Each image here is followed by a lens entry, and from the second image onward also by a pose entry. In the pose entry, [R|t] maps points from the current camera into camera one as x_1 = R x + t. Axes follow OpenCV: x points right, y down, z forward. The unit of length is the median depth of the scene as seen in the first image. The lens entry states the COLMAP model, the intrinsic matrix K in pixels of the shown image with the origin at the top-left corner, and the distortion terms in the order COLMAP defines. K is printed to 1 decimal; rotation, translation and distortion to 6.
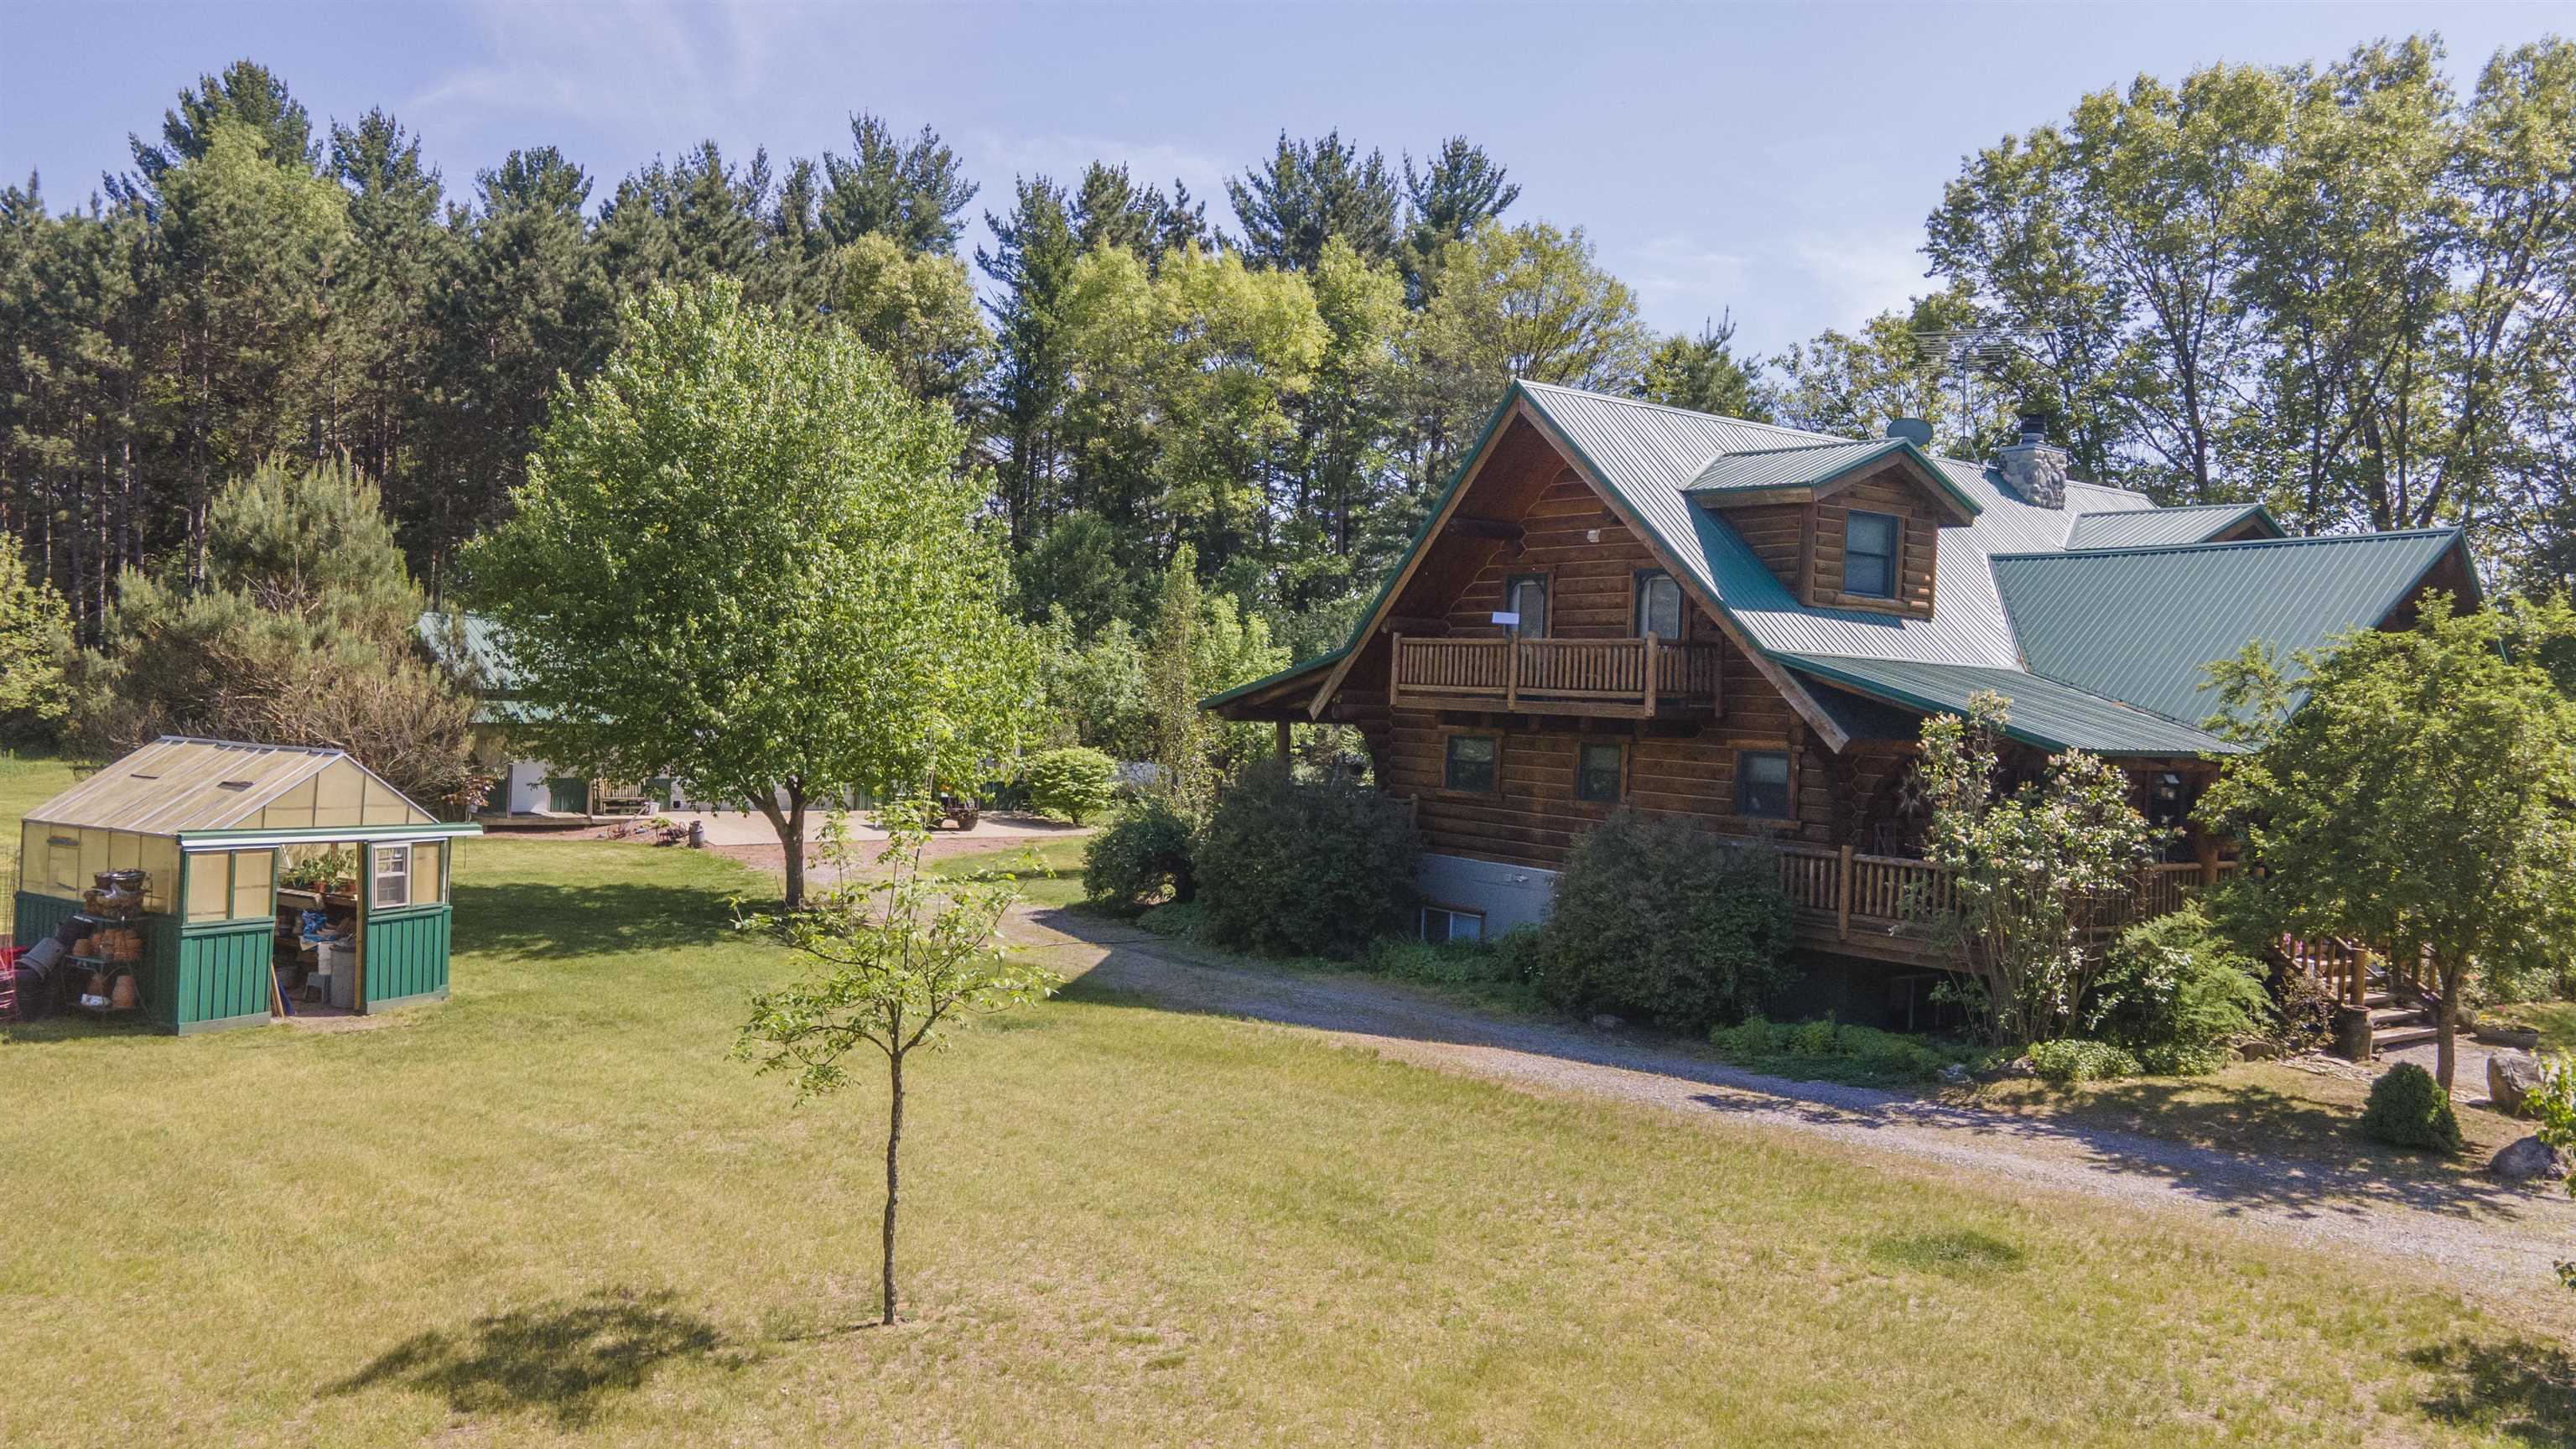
lens RADIAL K [[1878.8, 0, 1294.2], [0, 1878.8, 723.8], [0, 0, 1]] dist [0.034225, 0.017852]
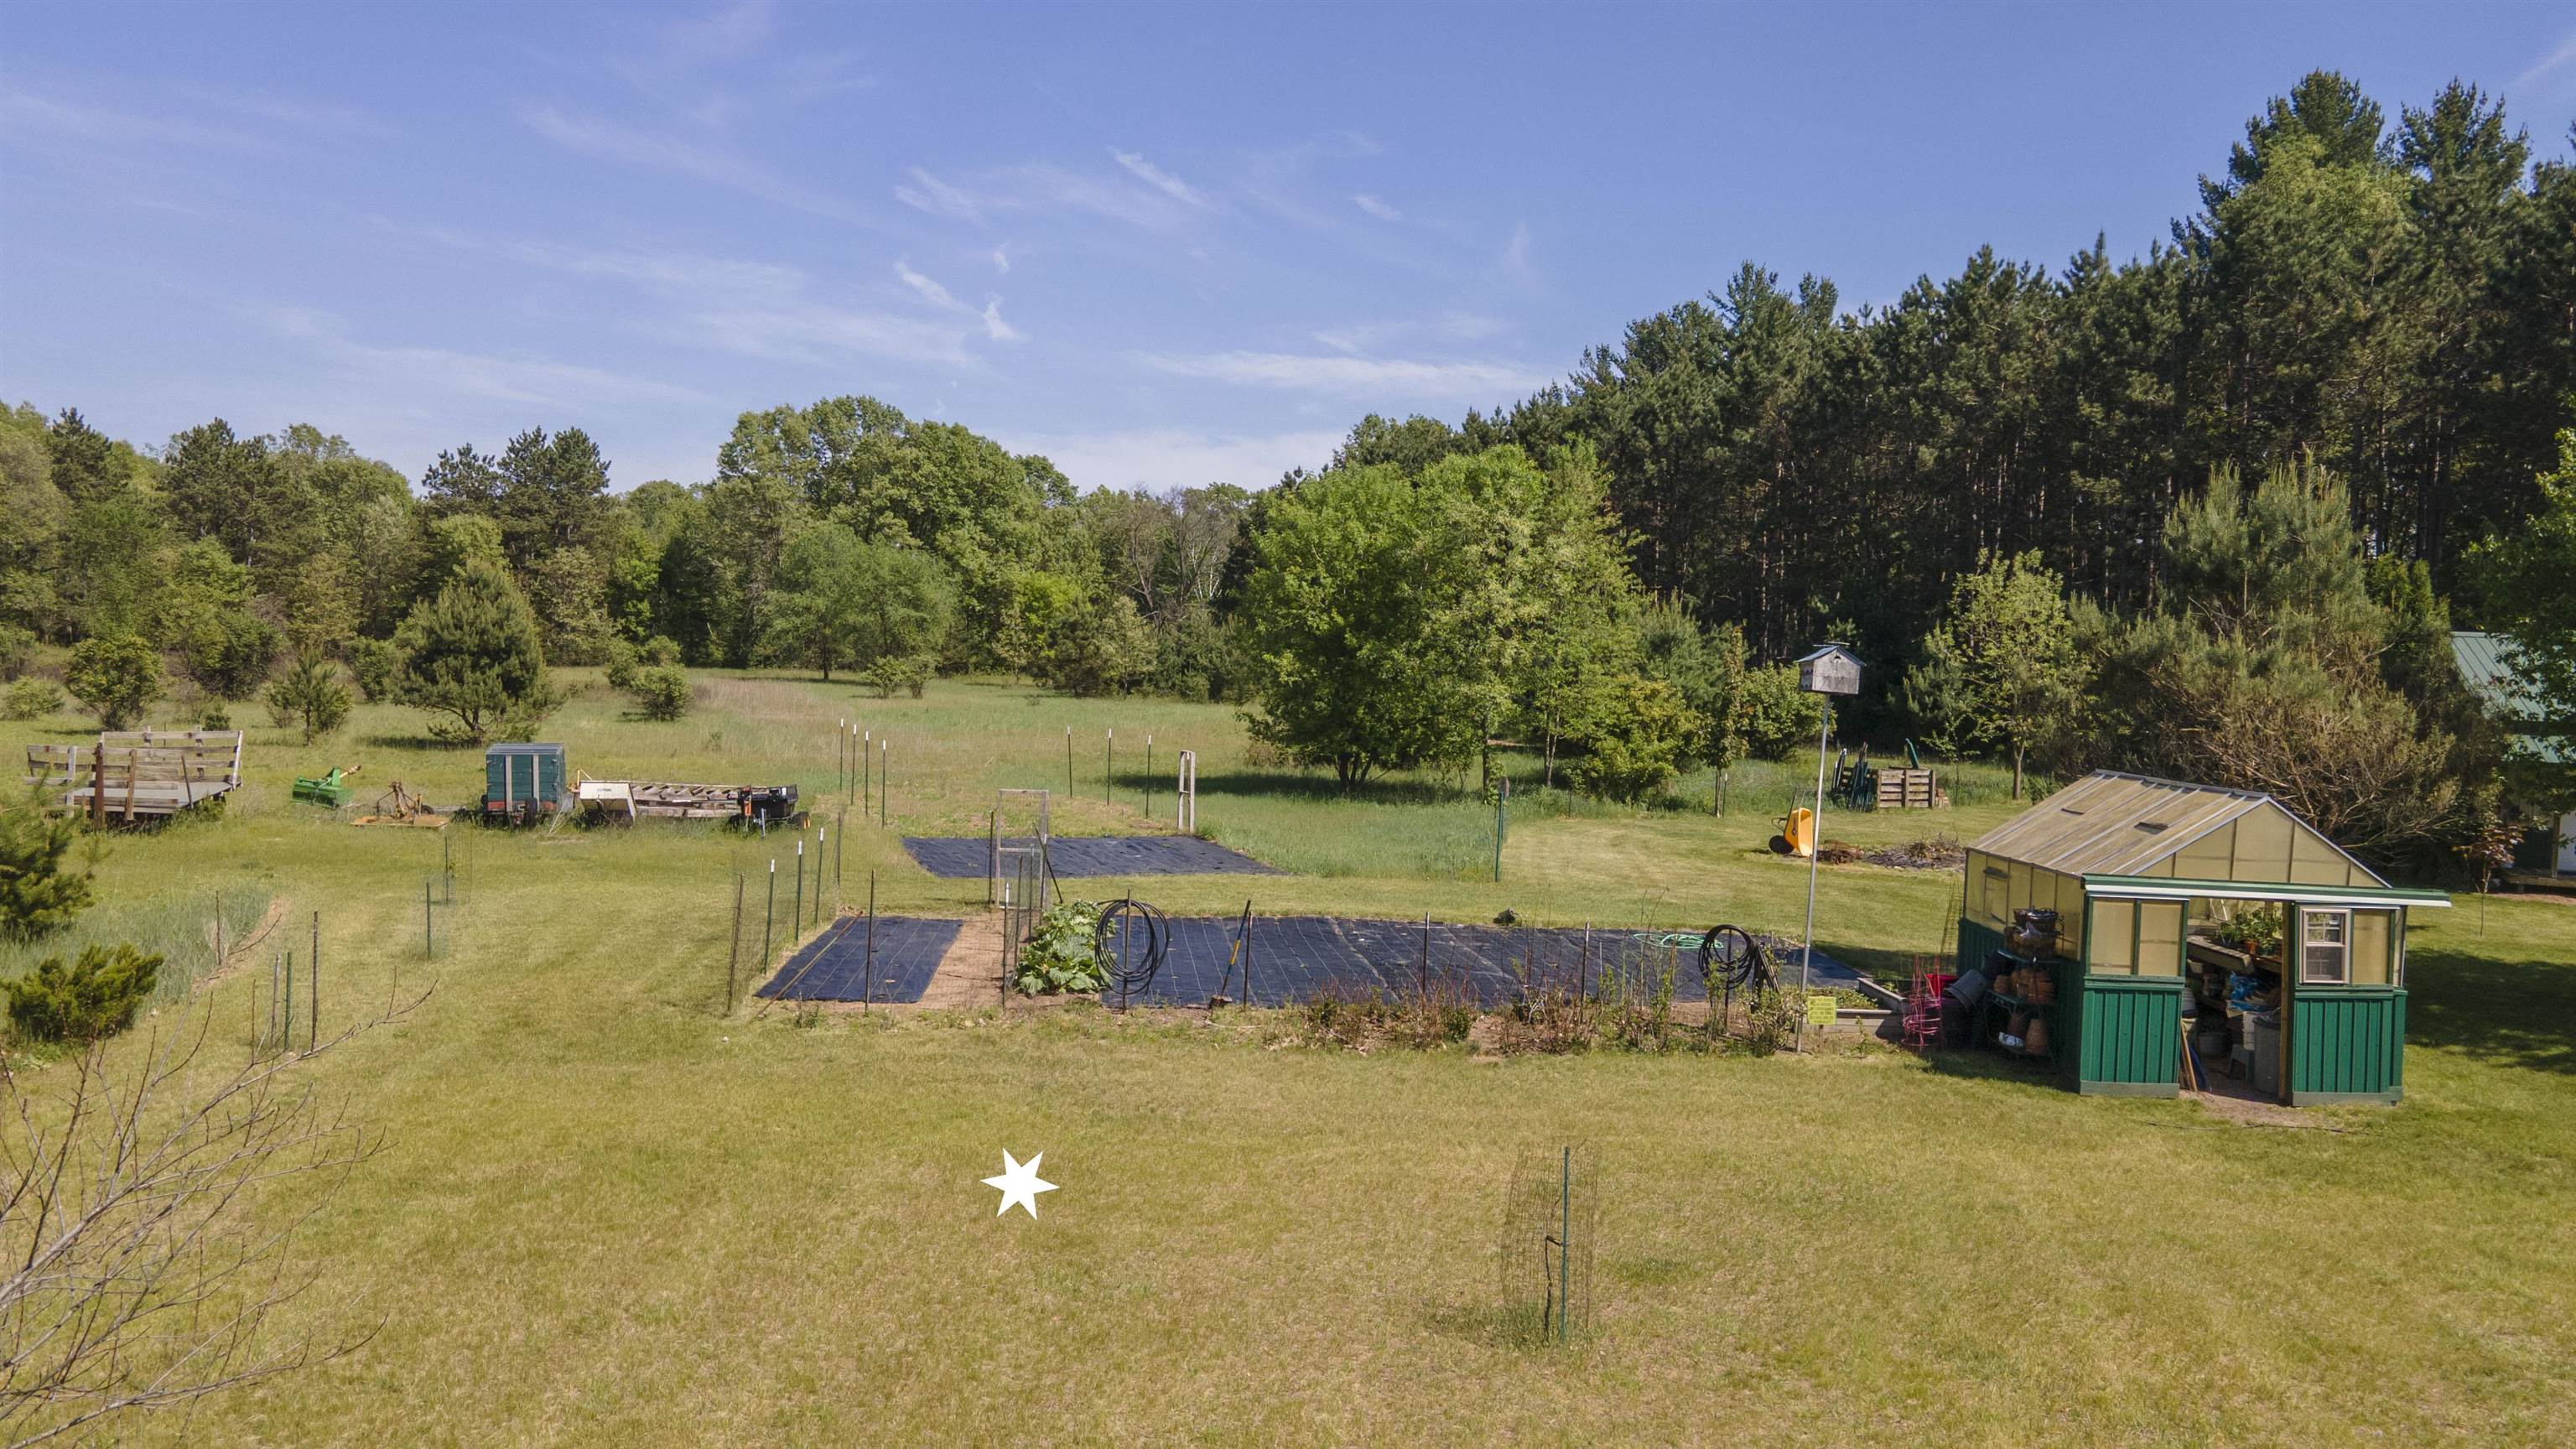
lens RADIAL K [[1878.8, 0, 1284.6], [0, 1878.8, 728.5], [0, 0, 1]] dist [0.034225, 0.017852]
pose [[0.536646, 0.015694, -0.843662, -0.011983], [-0.025325, 0.999676, 0.002487, -0.005737], [0.843428, 0.020031, 0.536869, 0.134552]]
